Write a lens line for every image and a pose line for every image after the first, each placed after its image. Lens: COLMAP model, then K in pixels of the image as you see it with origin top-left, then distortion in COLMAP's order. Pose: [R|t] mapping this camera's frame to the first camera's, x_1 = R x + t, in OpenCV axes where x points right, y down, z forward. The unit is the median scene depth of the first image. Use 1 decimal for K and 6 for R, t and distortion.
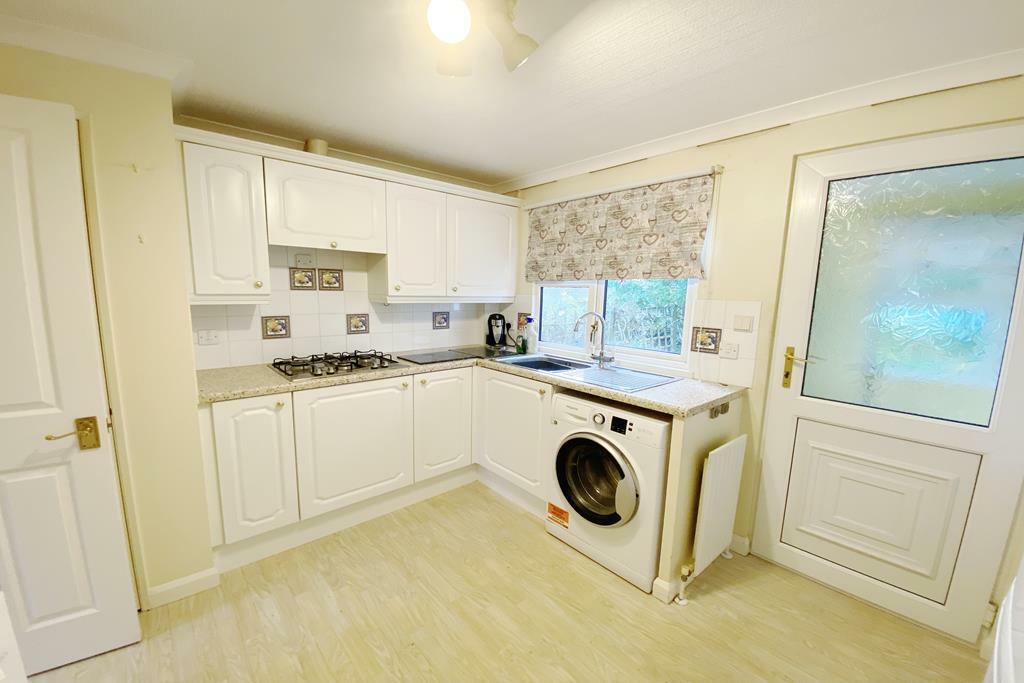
lens RADIAL K [[410.5, 0, 507.5], [0, 410.5, 355.5], [0, 0, 1]] dist [0.006055, -0.009521]
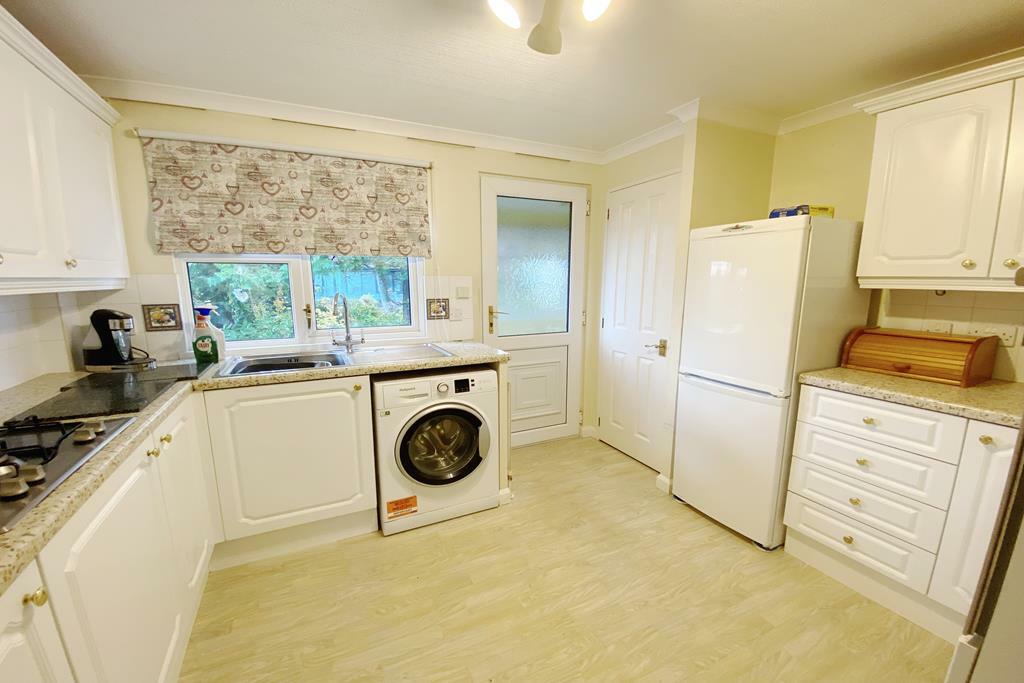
lens RADIAL K [[410.5, 0, 515.6], [0, 410.5, 360.6], [0, 0, 1]] dist [0.006055, -0.009521]
pose [[0.240808, -0.206214, 0.948413, -0.570446], [0.159152, 0.972331, 0.171005, -0.052206], [-0.957435, 0.109762, 0.266965, 0.413595]]
